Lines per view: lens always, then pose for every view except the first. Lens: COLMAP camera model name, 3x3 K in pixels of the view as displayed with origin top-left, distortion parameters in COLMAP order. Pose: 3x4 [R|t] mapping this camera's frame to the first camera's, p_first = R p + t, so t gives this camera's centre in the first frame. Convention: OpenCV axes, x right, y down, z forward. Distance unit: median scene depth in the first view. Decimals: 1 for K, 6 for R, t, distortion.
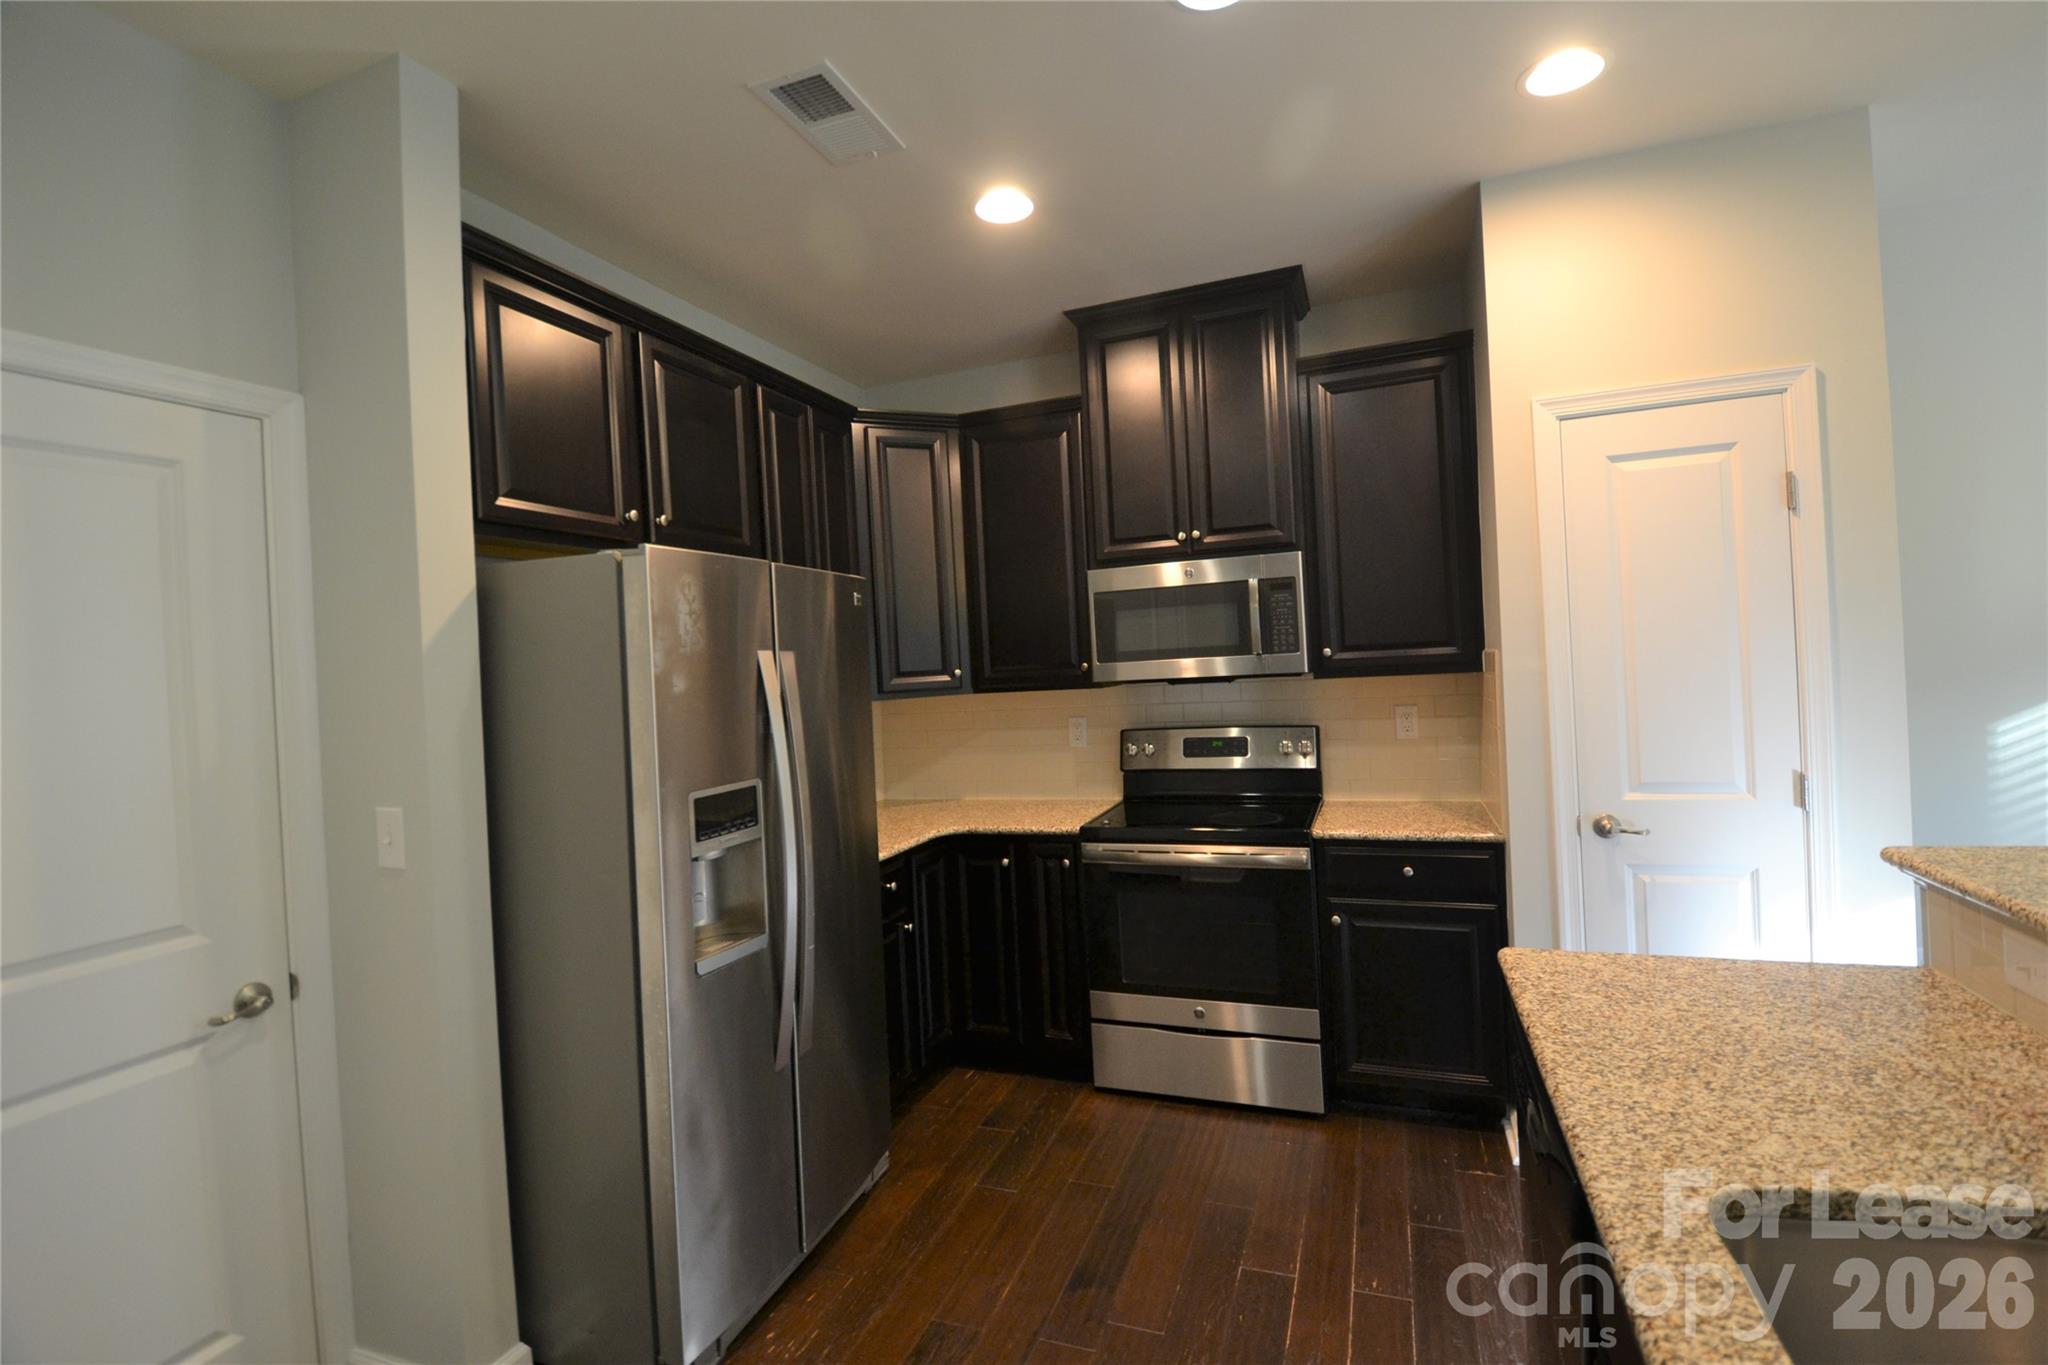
lens RADIAL K [[894.2, 0, 1036.1], [0, 894.2, 666.4], [0, 0, 1]] dist [0.018731, -0.027106]
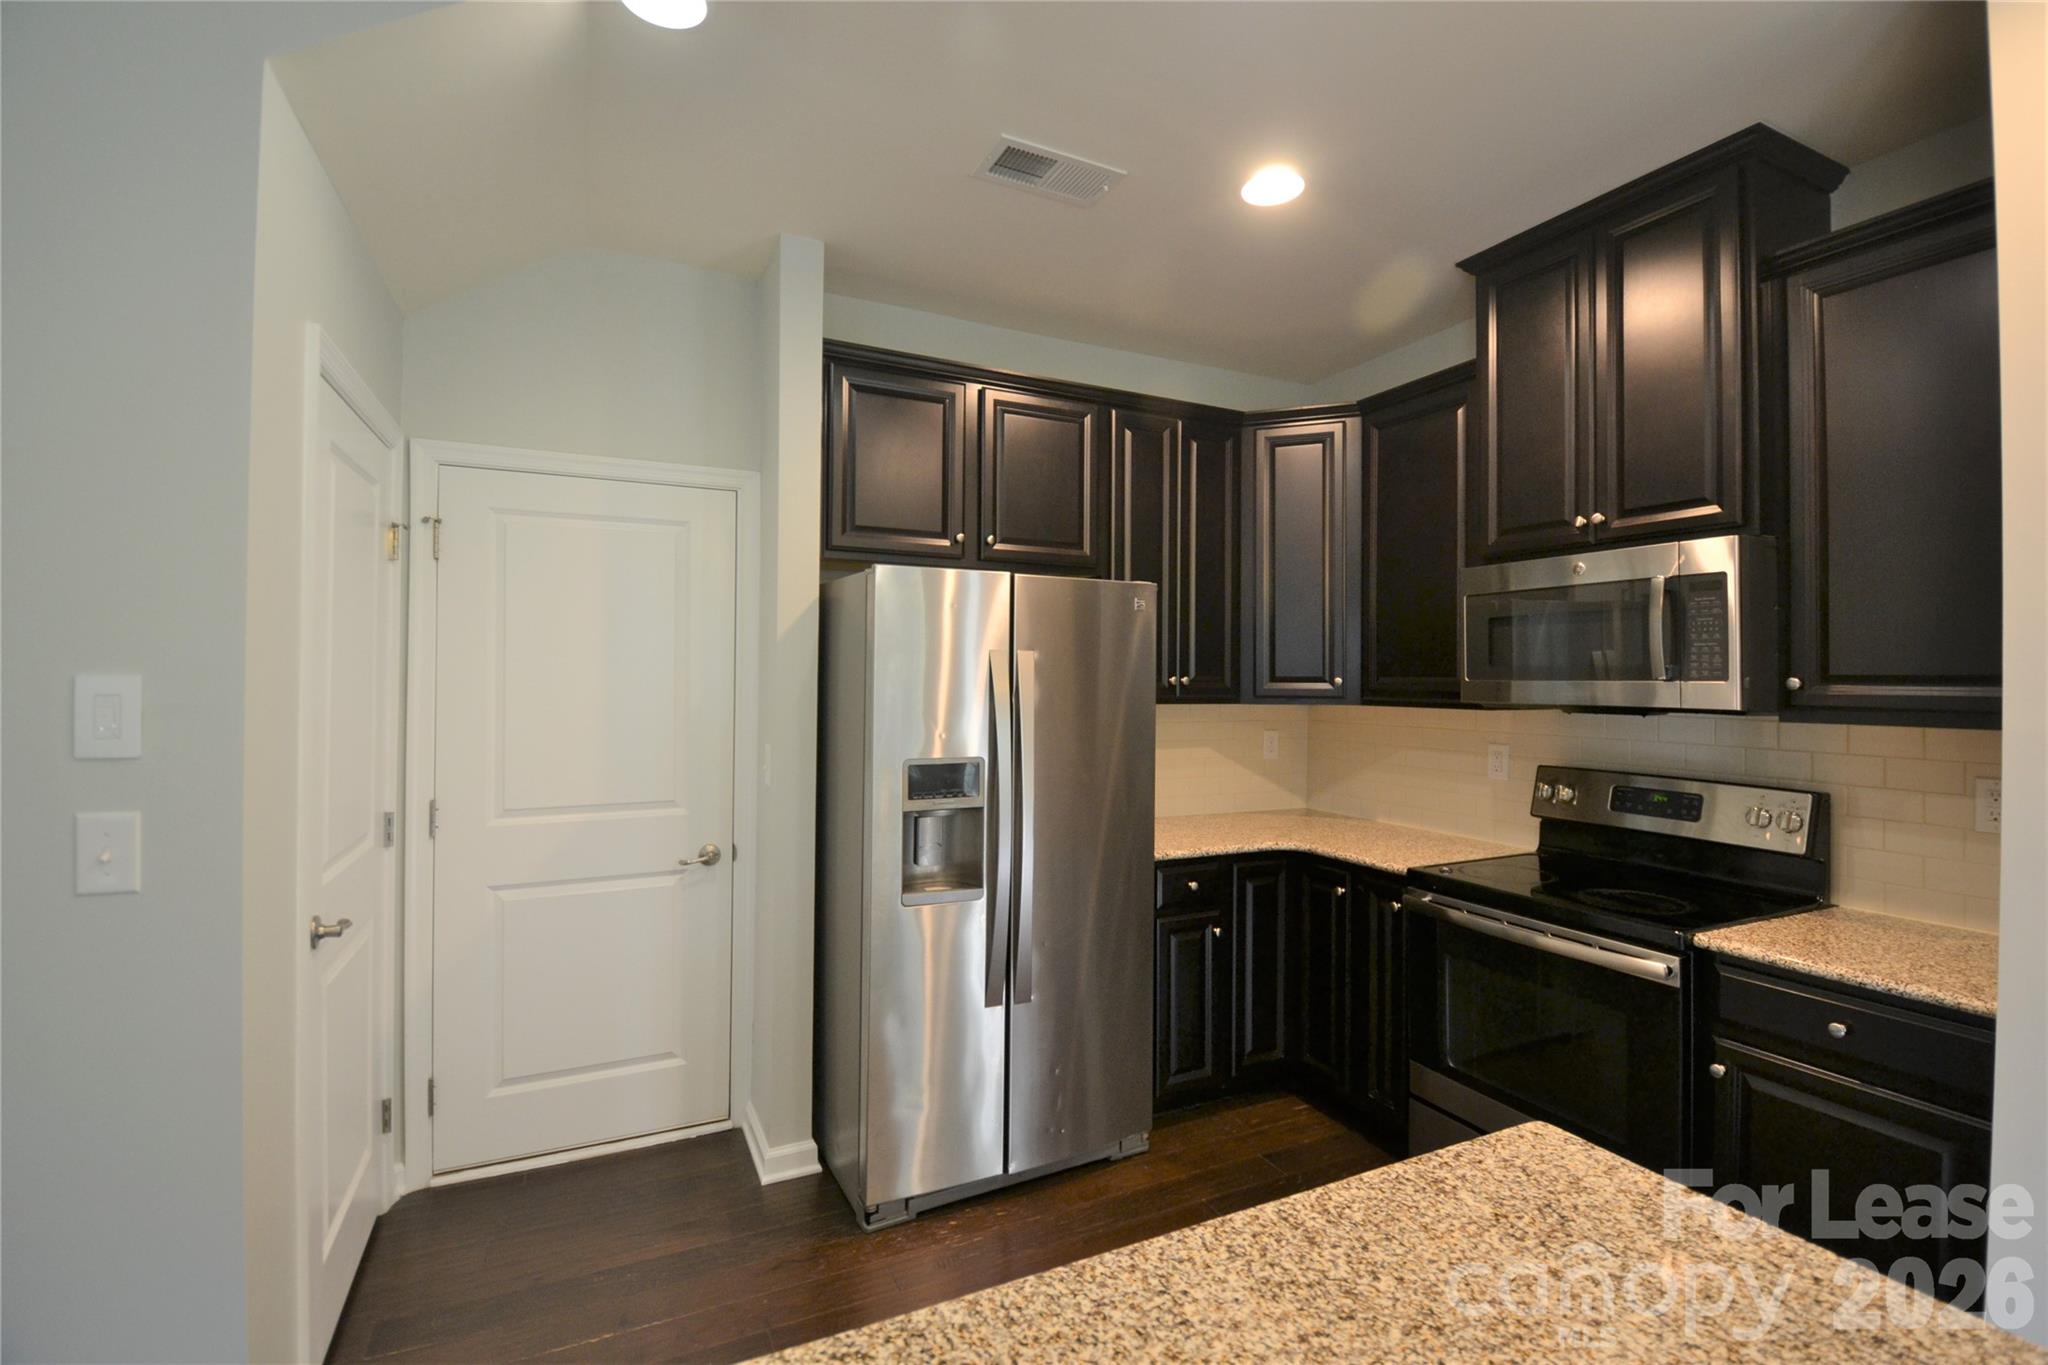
lens RADIAL K [[894.2, 0, 1036.1], [0, 894.2, 666.4], [0, 0, 1]] dist [0.018731, -0.027106]
pose [[0.732953, 0.050333, -0.678414, 0.377035], [-0.048017, 0.998600, 0.022212, -0.016733], [0.678582, 0.016295, 0.734344, 0.126174]]
